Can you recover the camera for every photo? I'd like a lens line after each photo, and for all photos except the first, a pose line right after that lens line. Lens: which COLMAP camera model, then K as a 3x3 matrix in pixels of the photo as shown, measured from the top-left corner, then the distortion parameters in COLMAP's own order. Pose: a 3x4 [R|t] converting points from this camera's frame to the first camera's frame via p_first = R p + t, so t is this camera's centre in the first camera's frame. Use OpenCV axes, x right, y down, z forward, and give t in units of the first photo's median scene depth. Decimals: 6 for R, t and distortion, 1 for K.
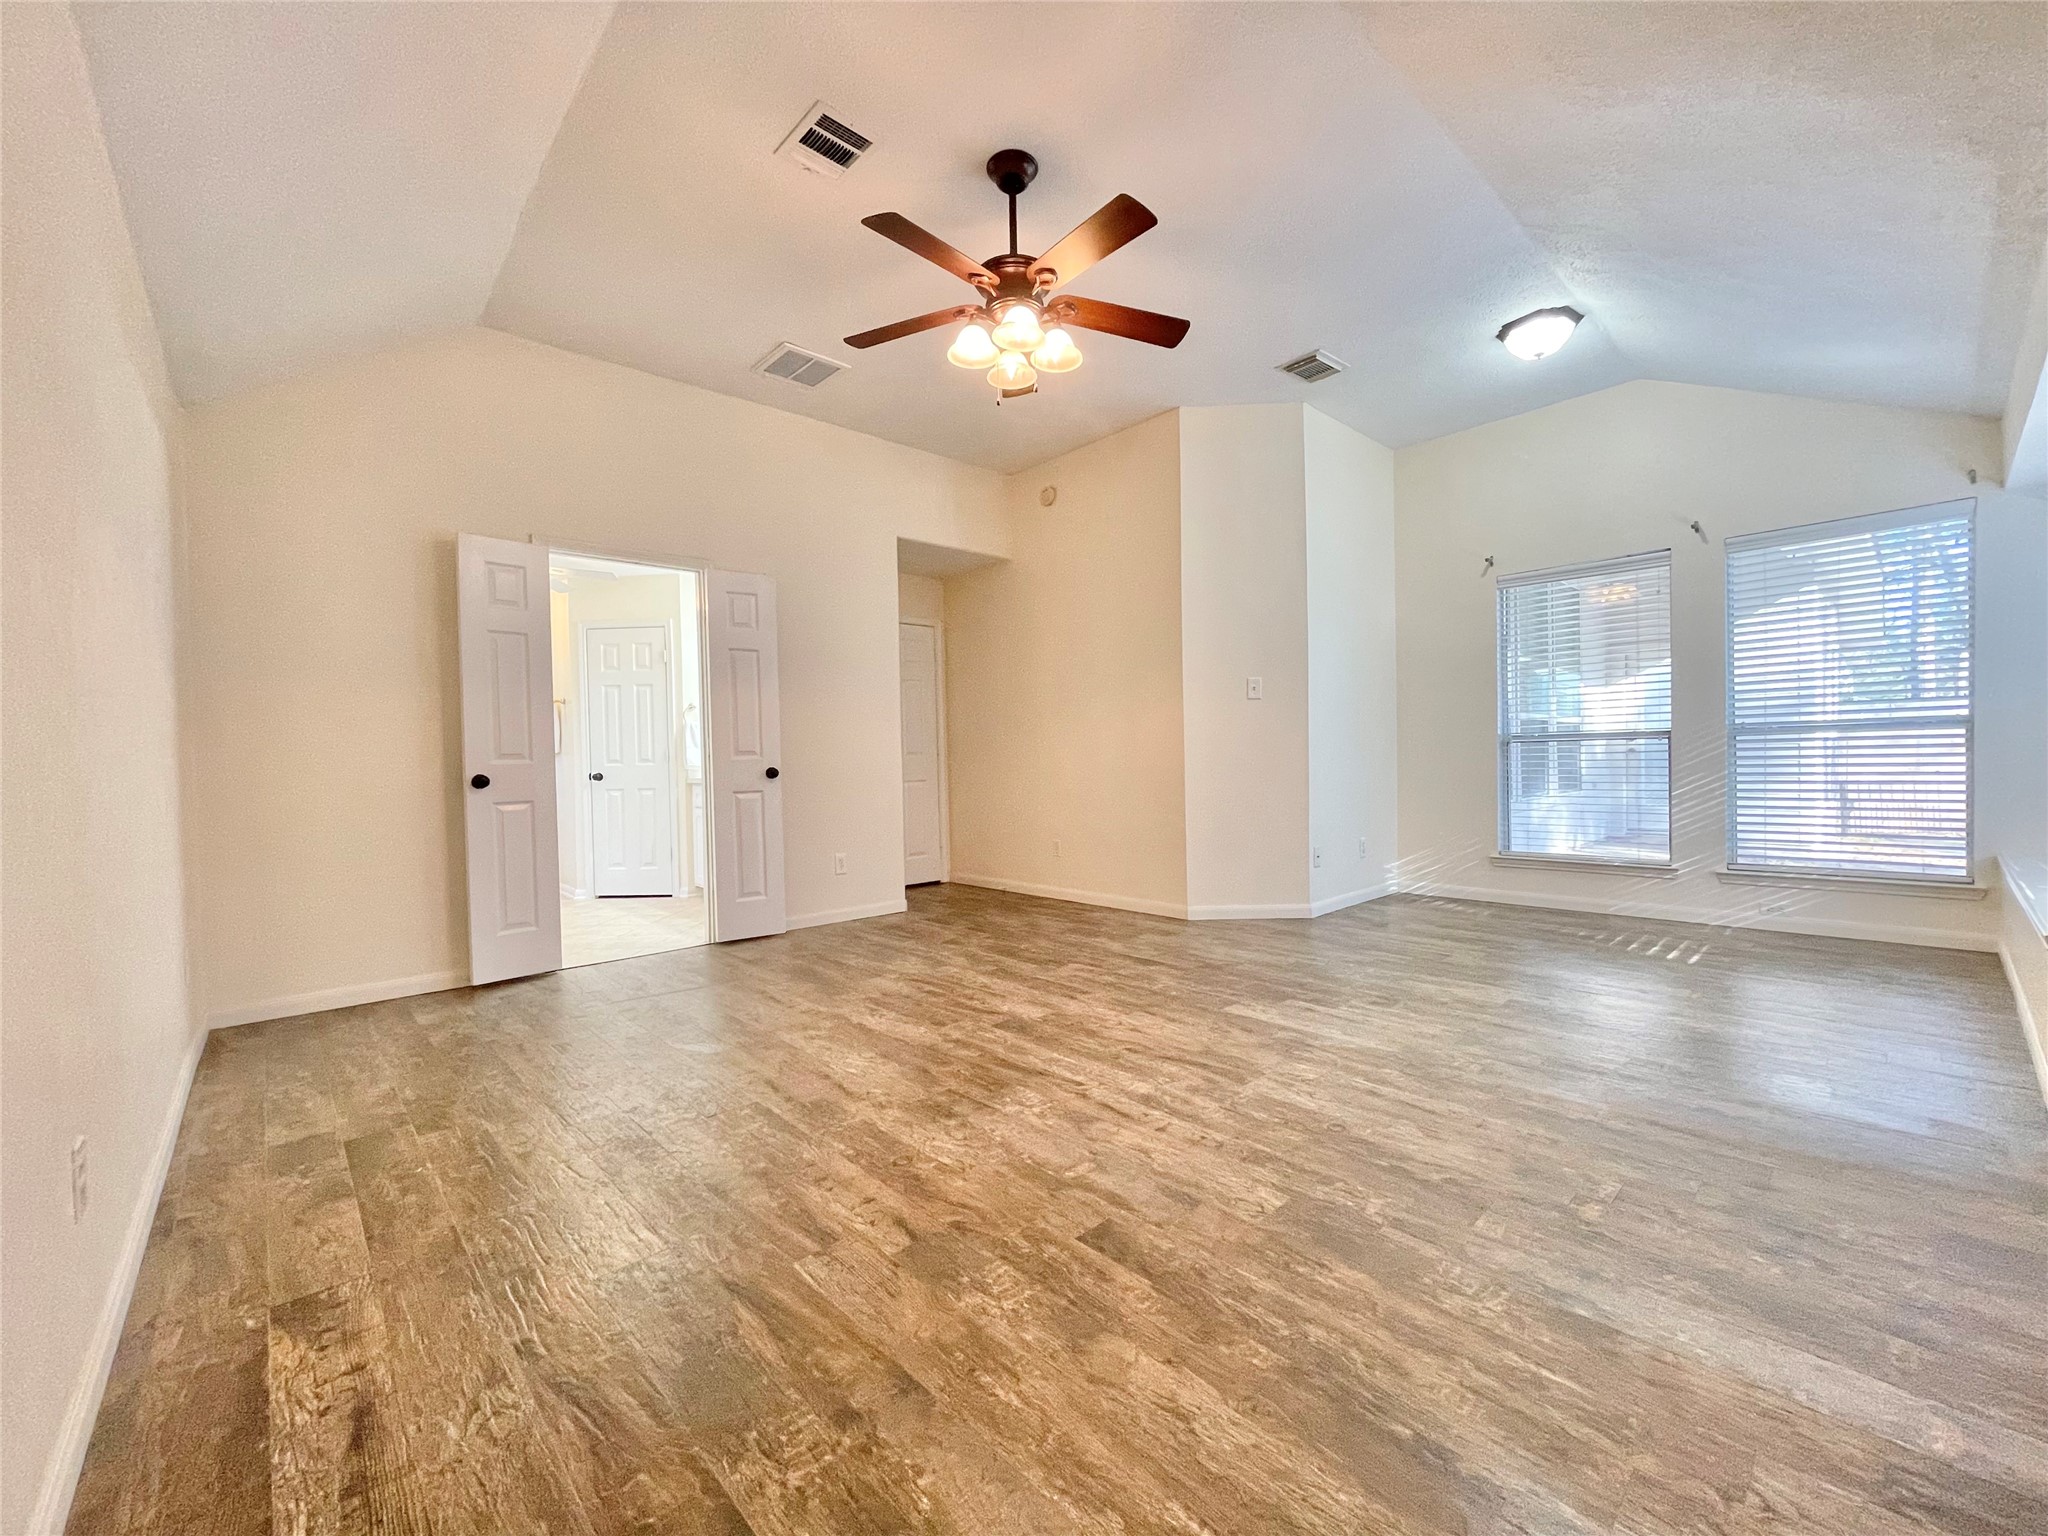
lens RADIAL K [[827.2, 0, 1016.6], [0, 827.2, 771.6], [0, 0, 1]] dist [-0.002357, -0.000544]
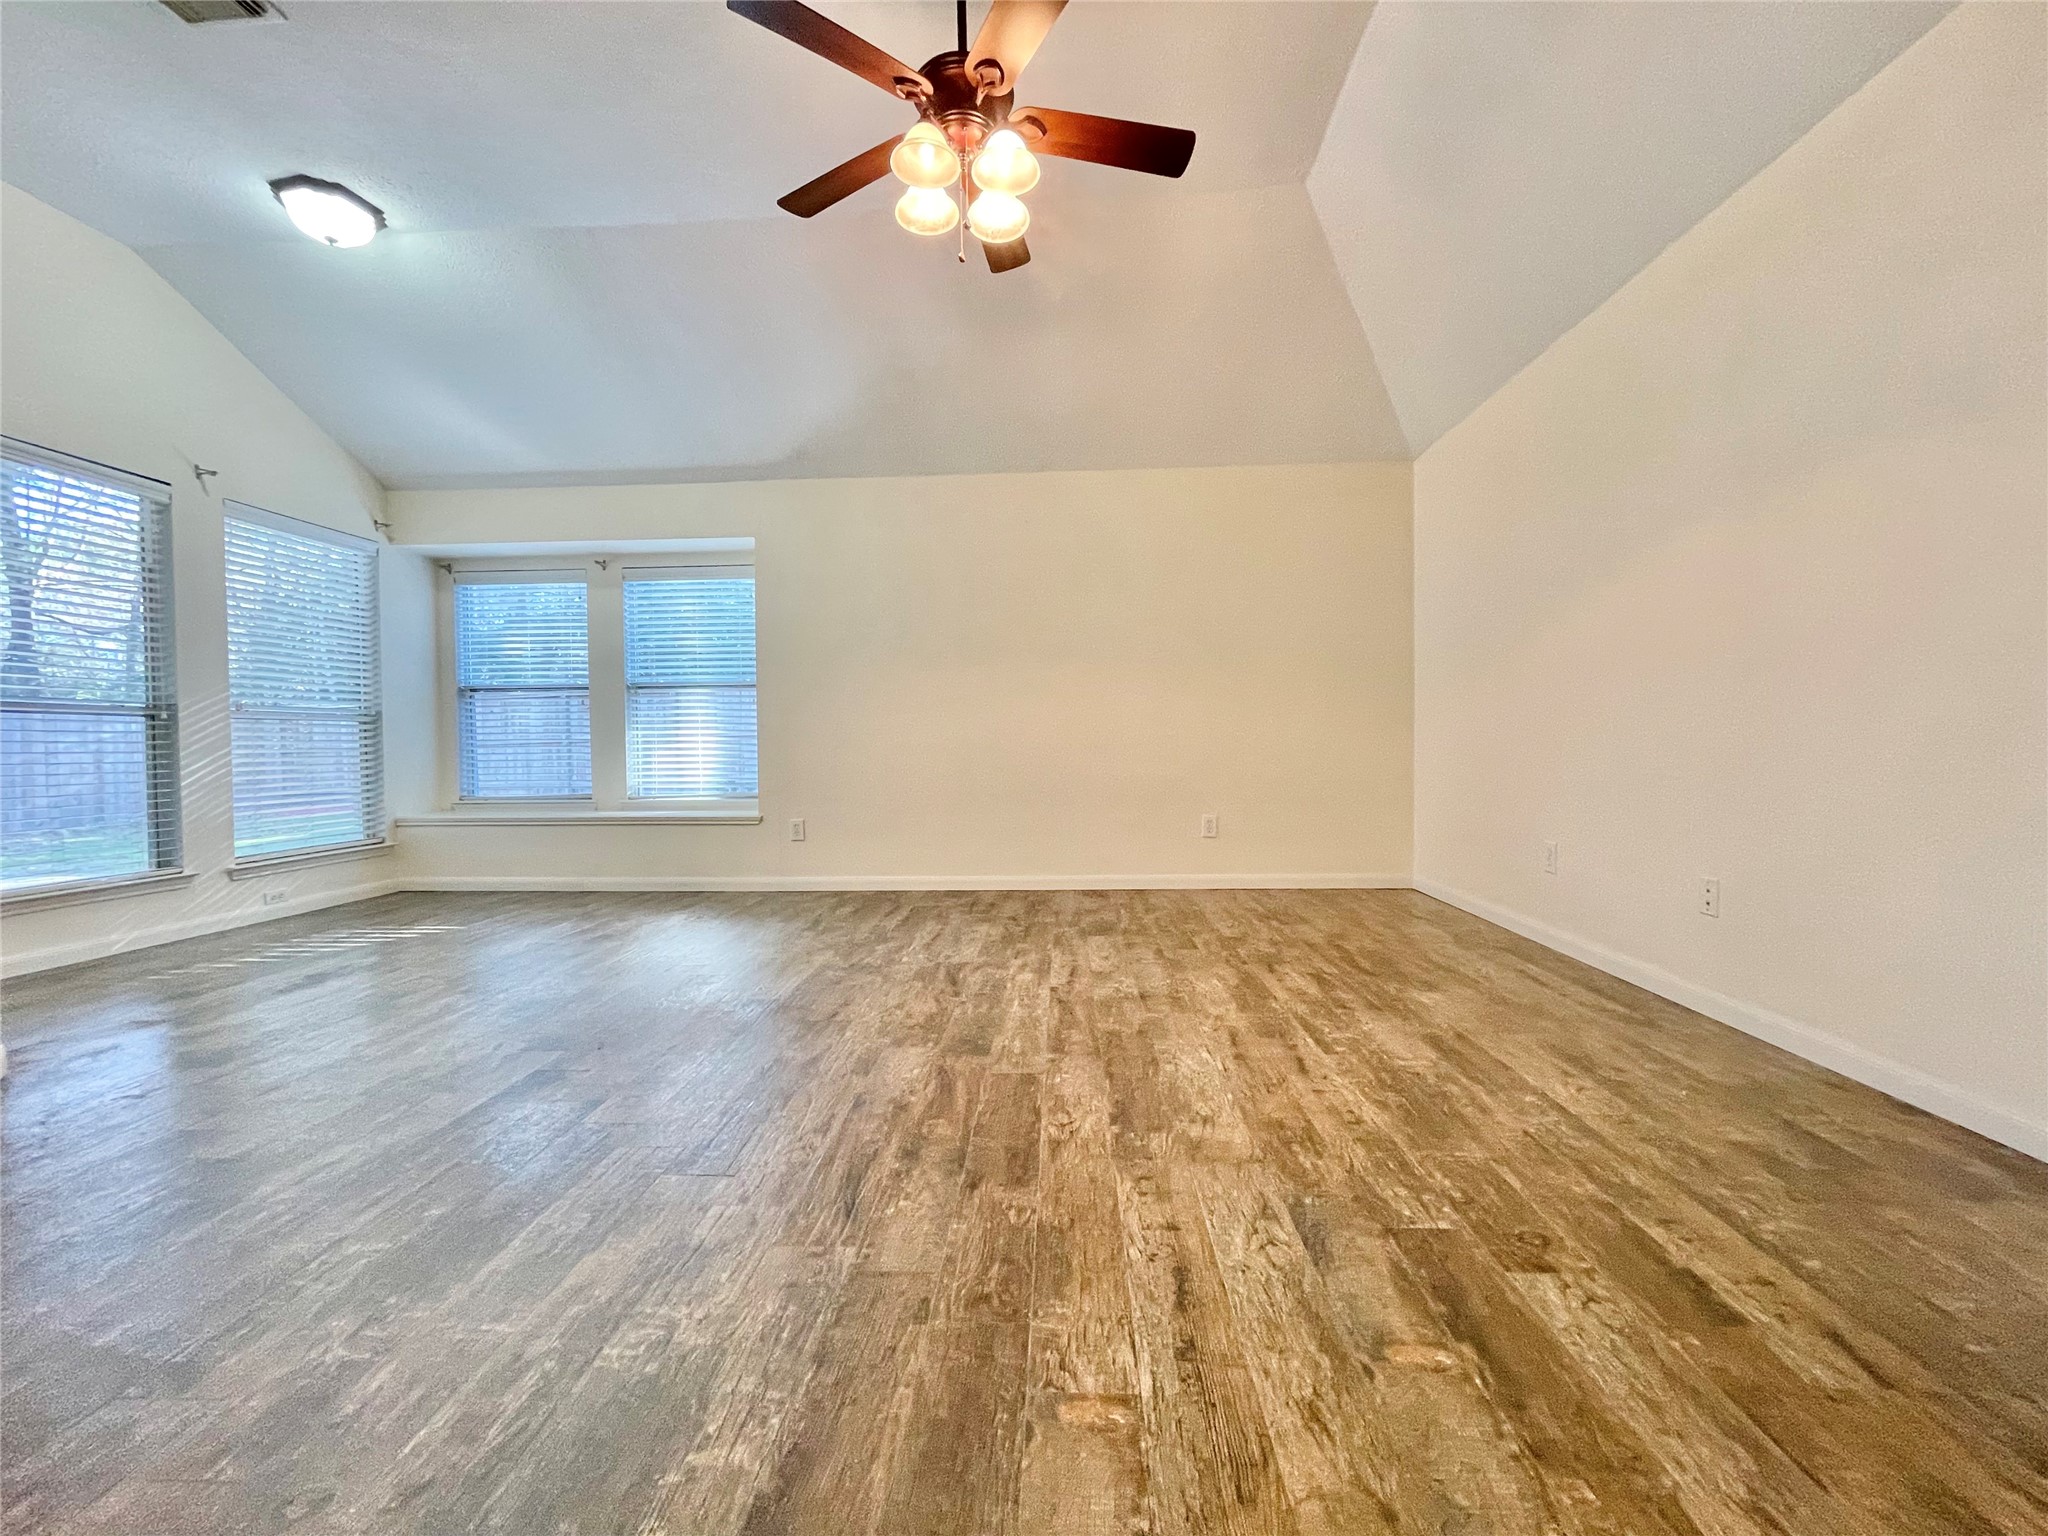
lens RADIAL K [[827.2, 0, 1017.4], [0, 827.2, 757.9], [0, 0, 1]] dist [-0.002357, -0.000544]
pose [[-0.703322, 0.020007, 0.710590, -0.658951], [0.037498, 0.999256, 0.008980, 0.038387], [-0.709882, 0.032962, -0.703549, 1.687474]]
